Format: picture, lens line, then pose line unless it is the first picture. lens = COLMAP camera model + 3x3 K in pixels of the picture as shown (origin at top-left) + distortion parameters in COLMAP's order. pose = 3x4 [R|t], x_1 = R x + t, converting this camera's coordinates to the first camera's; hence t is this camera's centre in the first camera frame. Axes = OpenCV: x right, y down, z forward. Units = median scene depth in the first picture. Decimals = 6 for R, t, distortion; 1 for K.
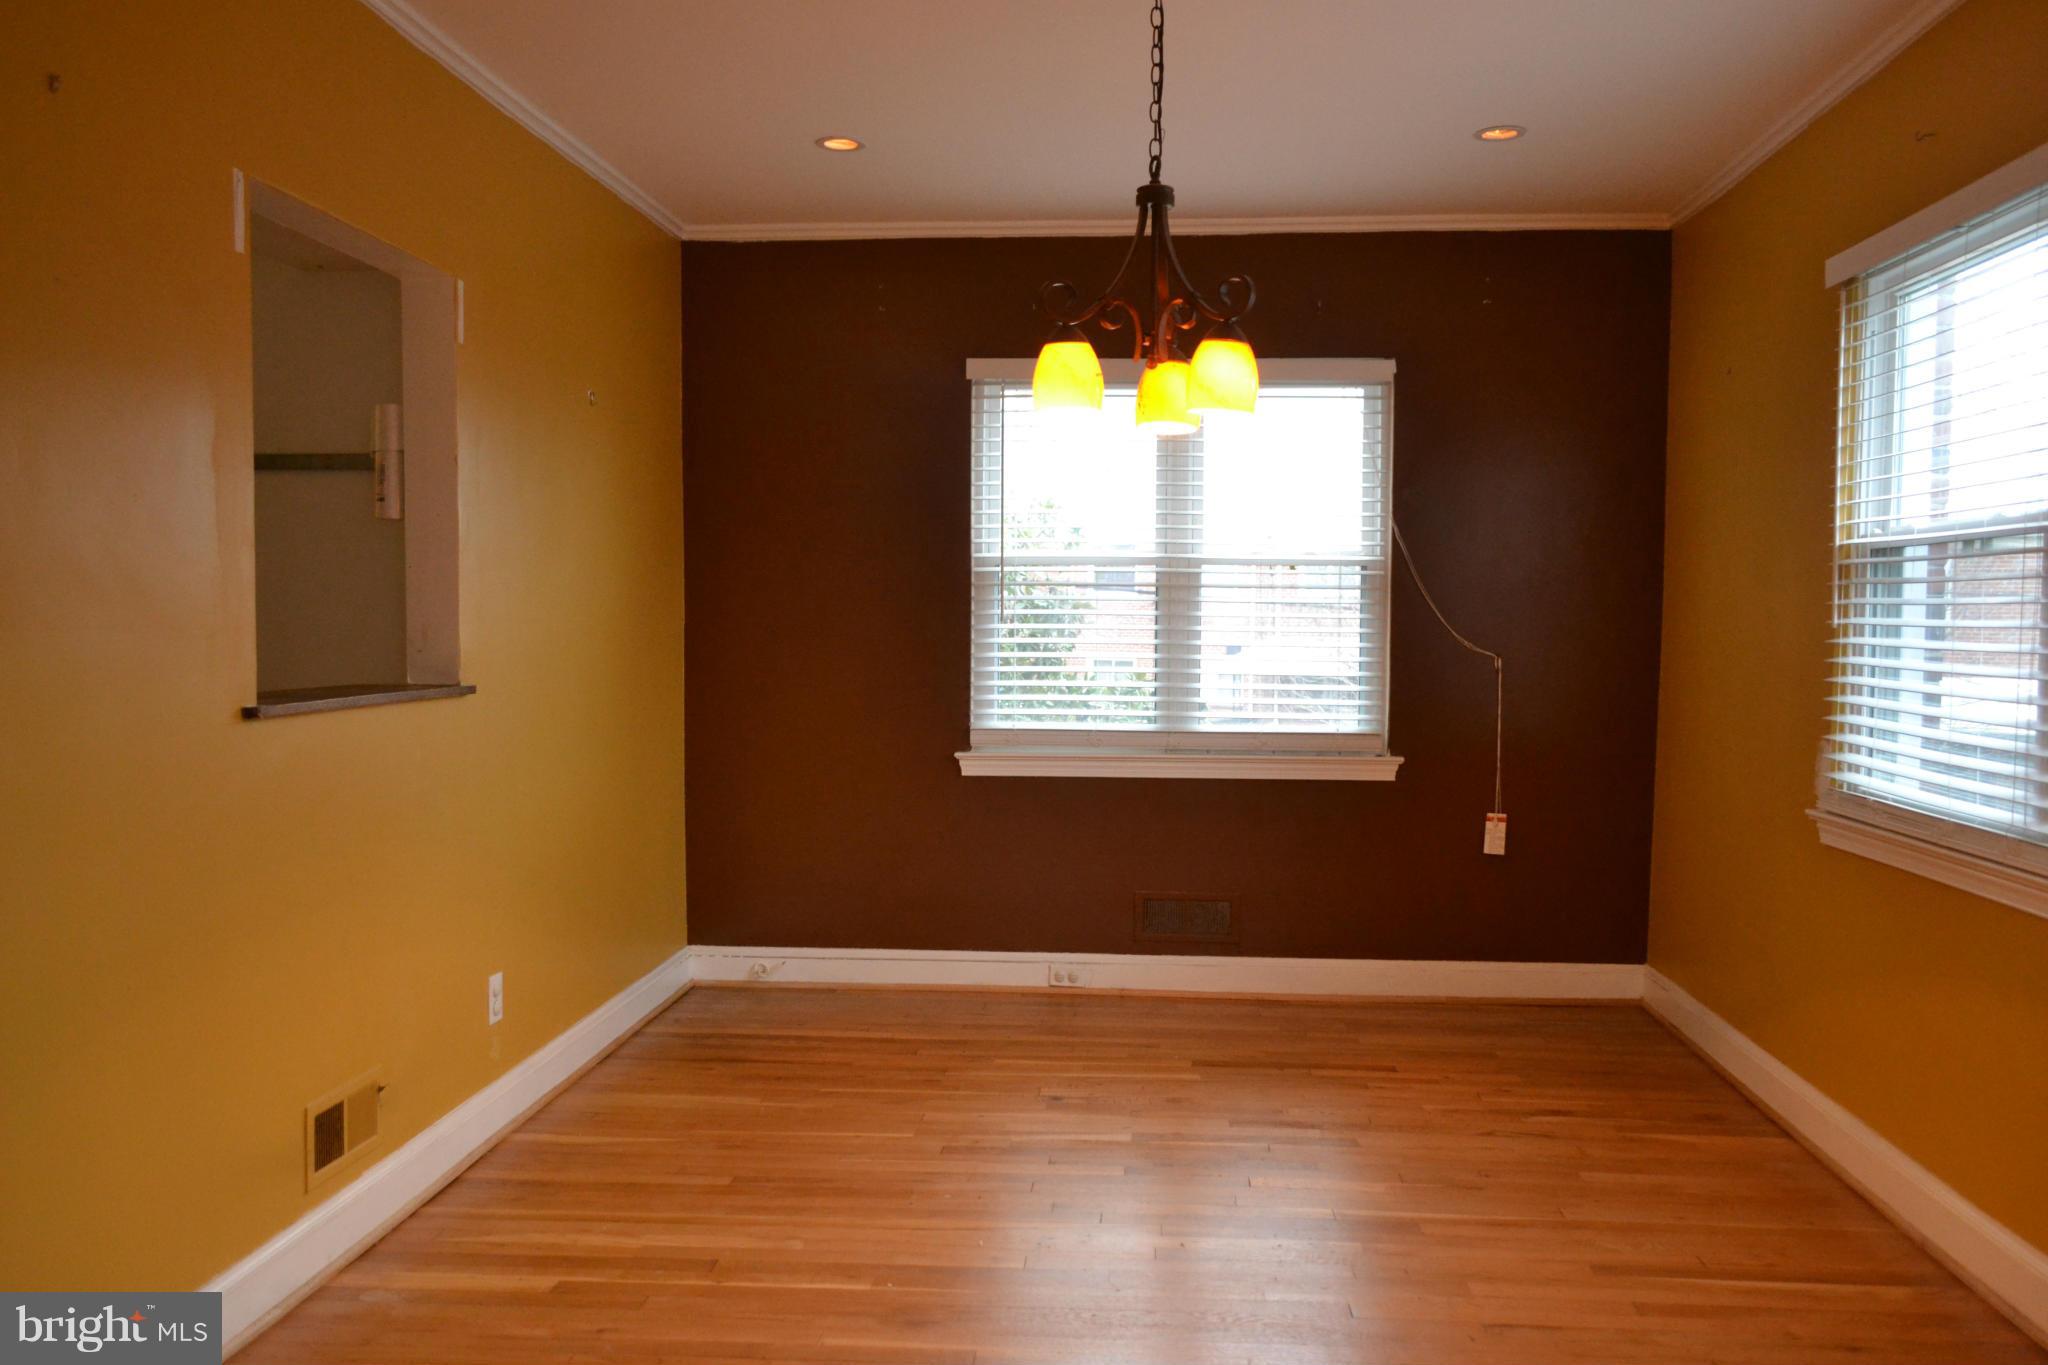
lens RADIAL K [[1611.3, 0, 1034.2], [0, 1611.3, 688.8], [0, 0, 1]] dist [-0.019163, 0.003536]
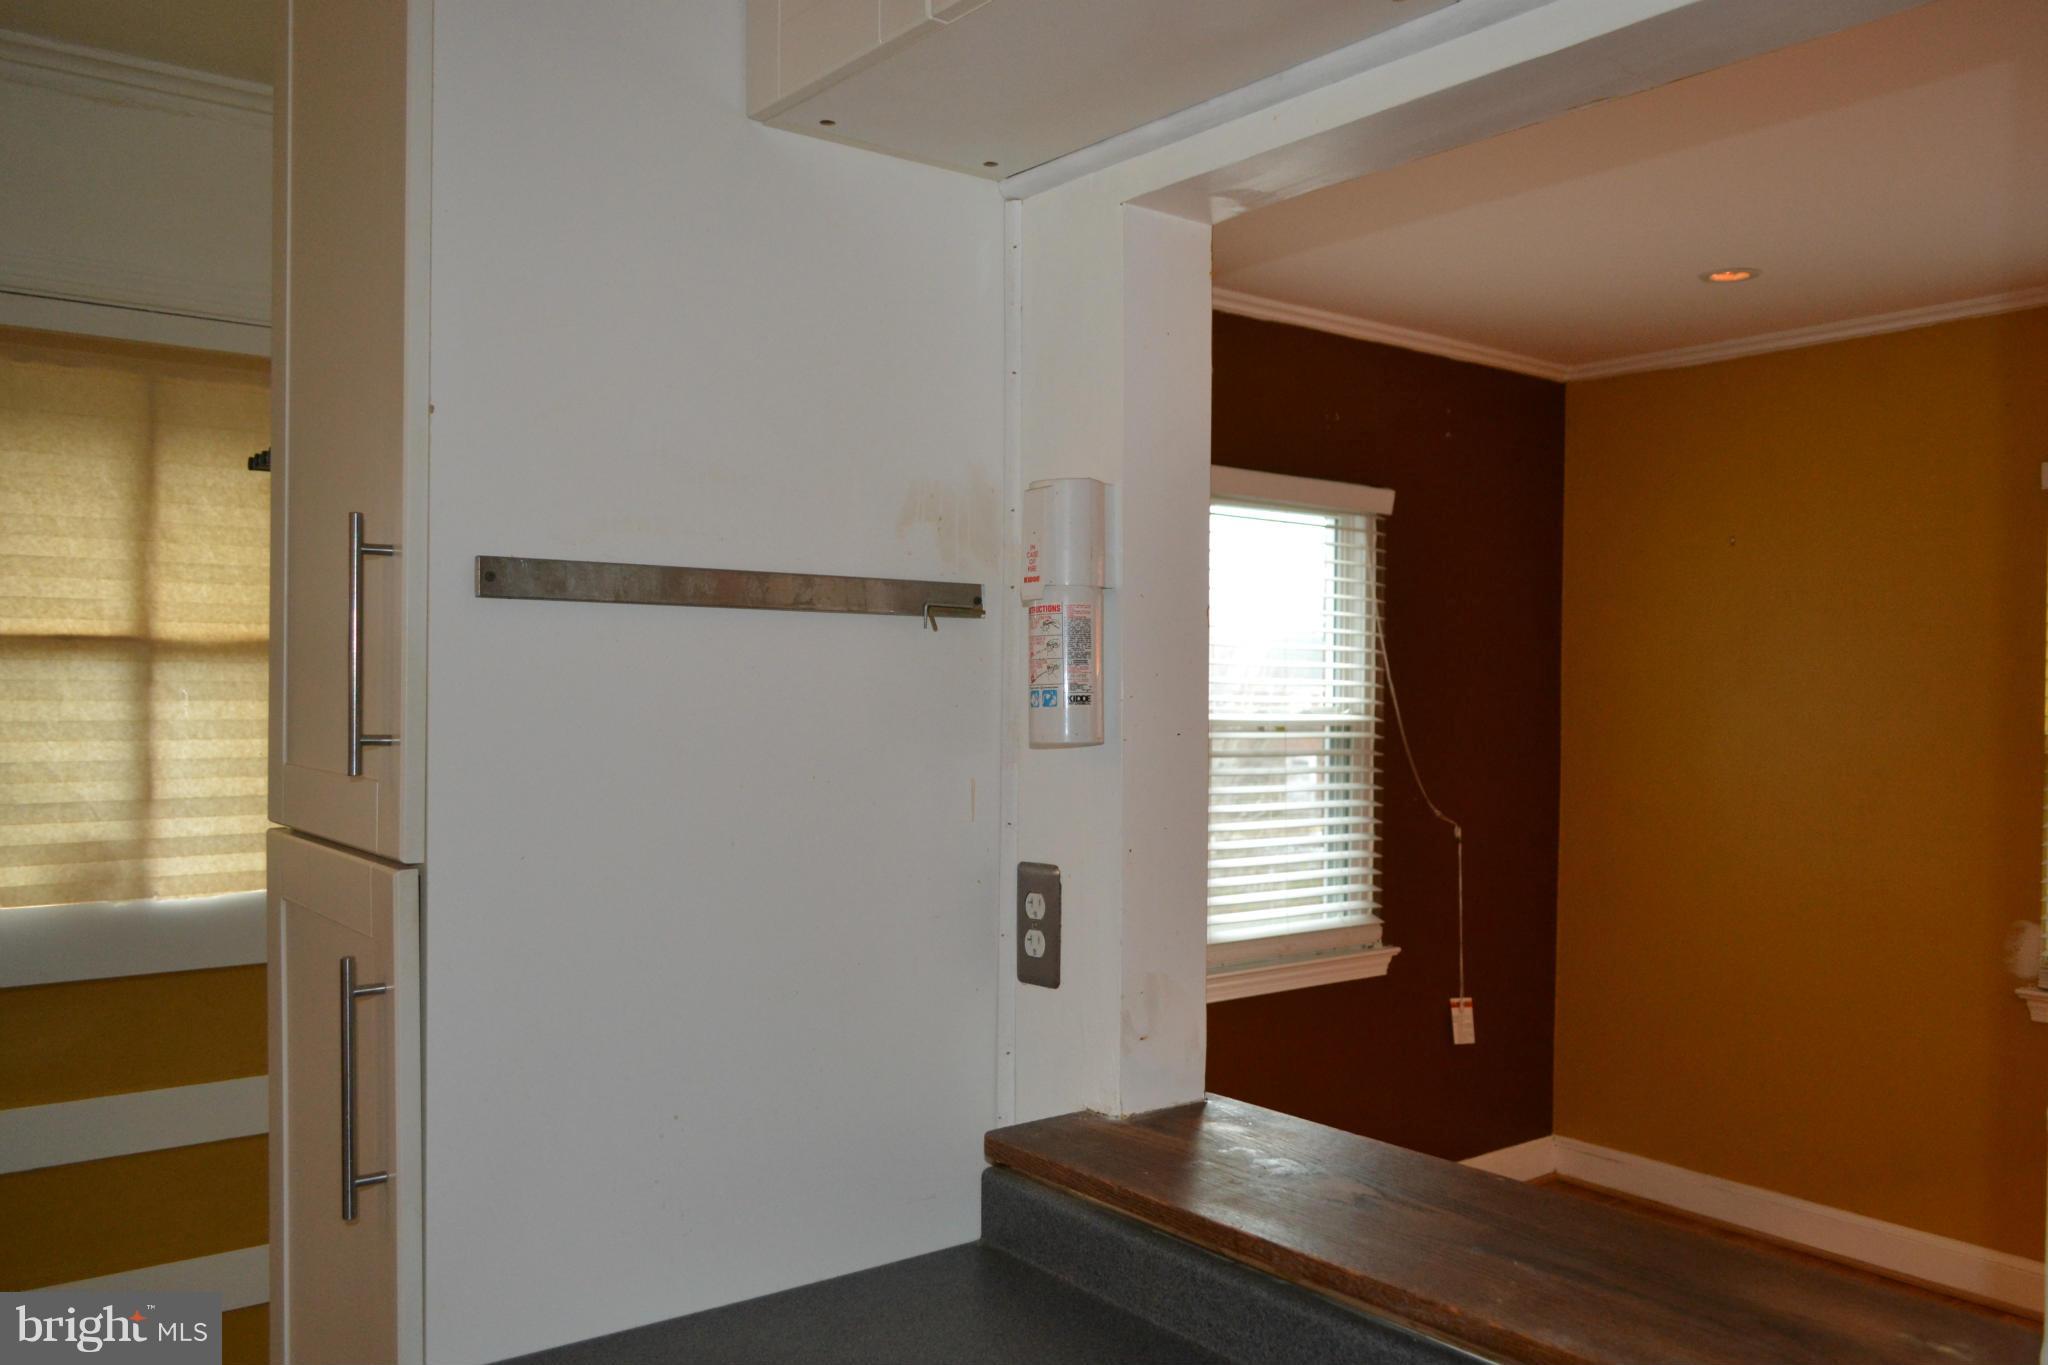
lens RADIAL K [[1611.3, 0, 1032.4], [0, 1611.3, 692.6], [0, 0, 1]] dist [-0.019163, 0.003536]
pose [[0.726658, -0.004372, 0.686986, -0.689559], [0.025786, 0.999449, -0.020915, -0.110740], [-0.686515, 0.032913, 0.726370, 0.681910]]
